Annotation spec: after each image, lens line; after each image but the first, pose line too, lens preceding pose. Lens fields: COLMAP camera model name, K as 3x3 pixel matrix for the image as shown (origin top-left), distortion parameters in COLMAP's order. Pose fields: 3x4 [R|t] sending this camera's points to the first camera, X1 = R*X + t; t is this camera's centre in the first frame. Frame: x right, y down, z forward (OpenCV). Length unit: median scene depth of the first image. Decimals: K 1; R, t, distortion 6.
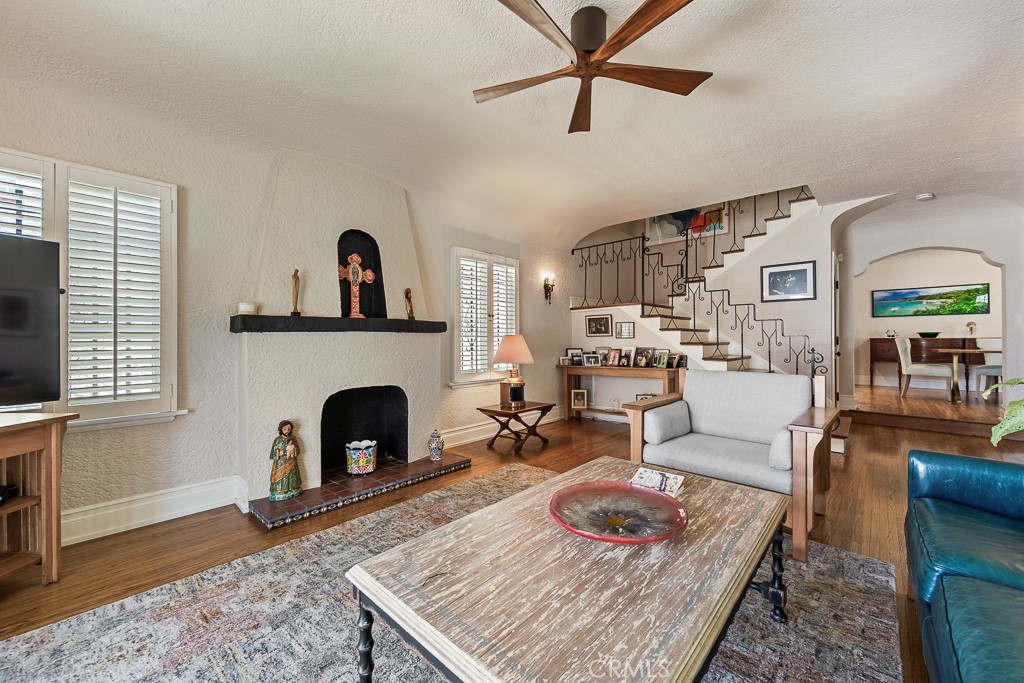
lens RADIAL K [[407.9, 0, 506.3], [0, 407.9, 335.1], [0, 0, 1]] dist [-0.002178, -0.000365]
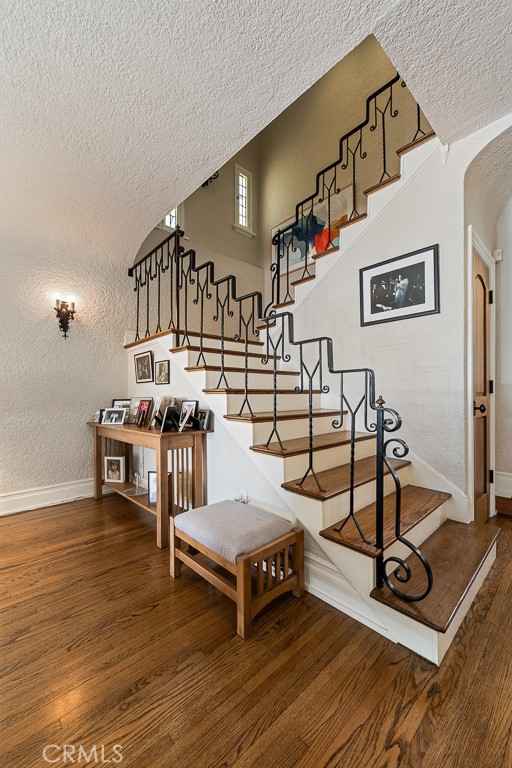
lens RADIAL K [[305.9, 0, 253.7], [0, 305.9, 390.0], [0, 0, 1]] dist [-0.002178, -0.000365]
pose [[0.996769, -0.002756, -0.080279, 0.500535], [0.002833, 0.999996, 0.000844, 0.018086], [0.080276, -0.001068, 0.996772, 0.516794]]
